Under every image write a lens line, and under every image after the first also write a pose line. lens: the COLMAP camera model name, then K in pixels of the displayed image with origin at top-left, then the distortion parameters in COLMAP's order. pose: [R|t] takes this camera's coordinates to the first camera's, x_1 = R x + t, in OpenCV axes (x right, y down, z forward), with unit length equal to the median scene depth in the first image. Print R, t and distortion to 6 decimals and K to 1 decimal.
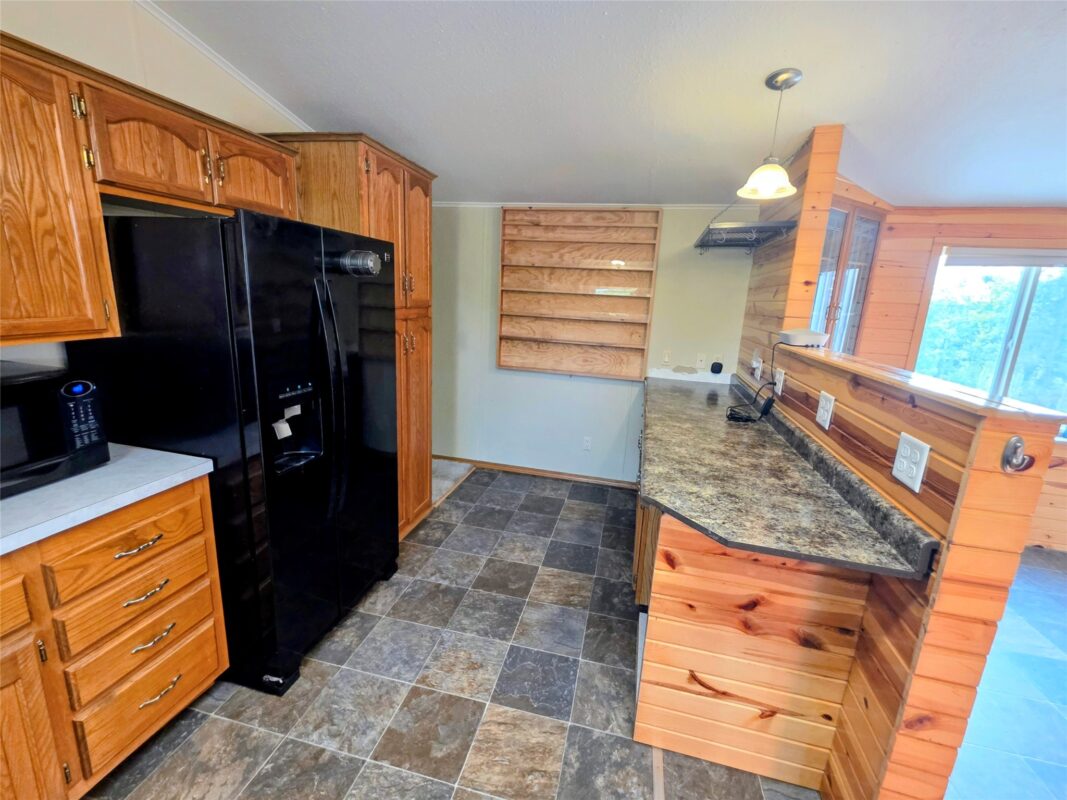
lens RADIAL K [[458.4, 0, 534.3], [0, 458.4, 398.2], [0, 0, 1]] dist [0.001723, 0.000169]
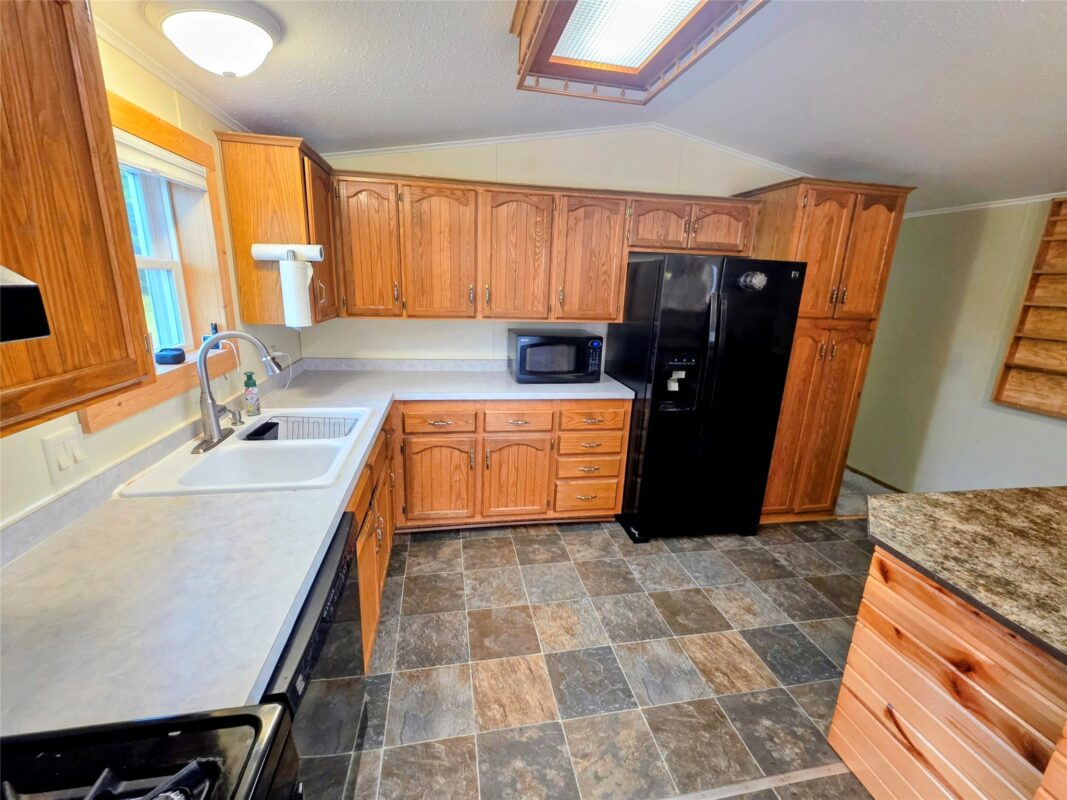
lens RADIAL K [[458.4, 0, 534.3], [0, 458.4, 398.2], [0, 0, 1]] dist [0.001723, 0.000169]
pose [[0.411149, 0.193661, -0.890759, 0.671817], [-0.226262, 0.968273, 0.106078, 0.049750], [0.883041, 0.157932, 0.441923, -0.131460]]
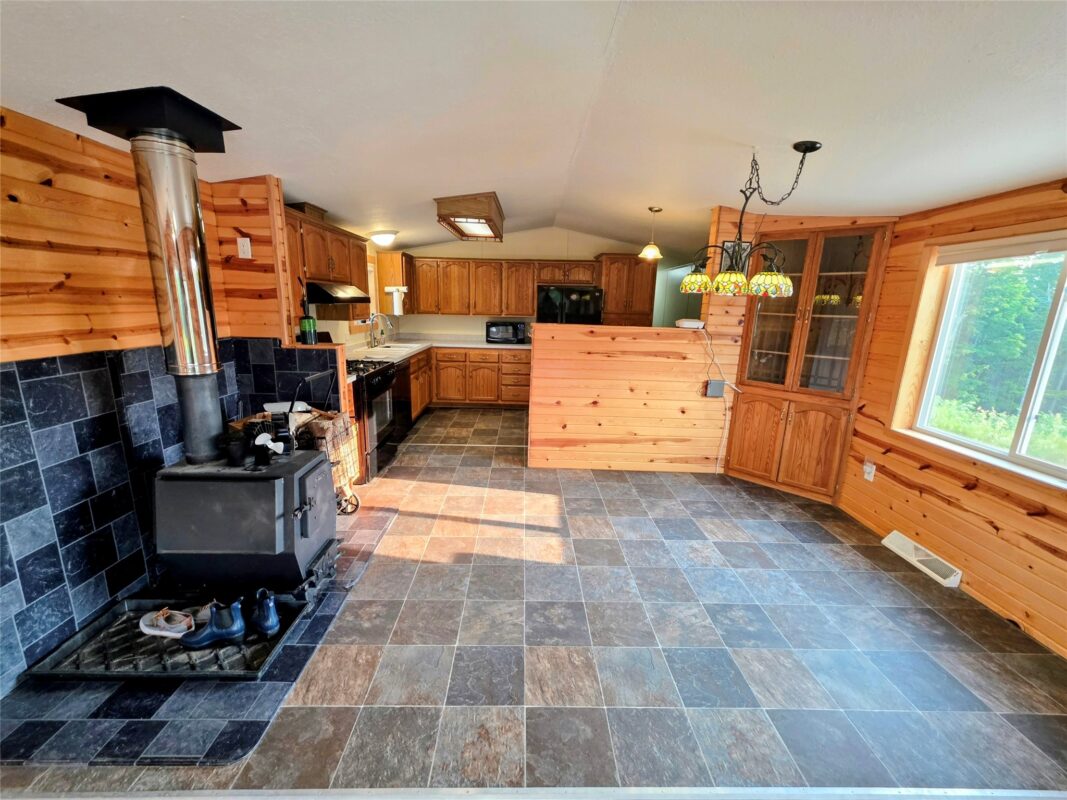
lens RADIAL K [[427.4, 0, 530.1], [0, 427.4, 398.2], [0, 0, 1]] dist [-0.000293, -0.000145]
pose [[0.244407, 0.172681, -0.954173, 2.716536], [-0.236226, 0.964973, 0.114128, 0.138567], [0.940459, 0.197507, 0.276638, -0.010875]]
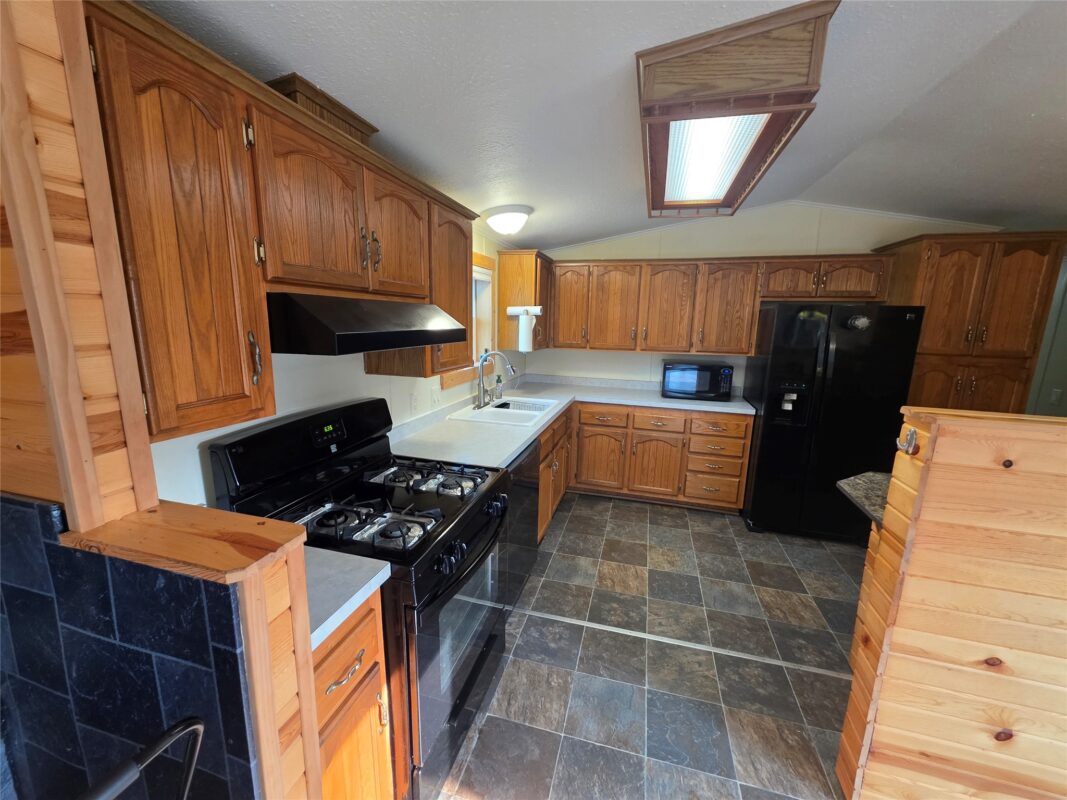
lens RADIAL K [[427.4, 0, 530.1], [0, 427.4, 398.2], [0, 0, 1]] dist [-0.000293, -0.000145]
pose [[-0.038059, 0.133330, -0.990341, 1.305949], [-0.253217, 0.957425, 0.138630, 0.061780], [0.966661, 0.256047, -0.002677, -0.093537]]
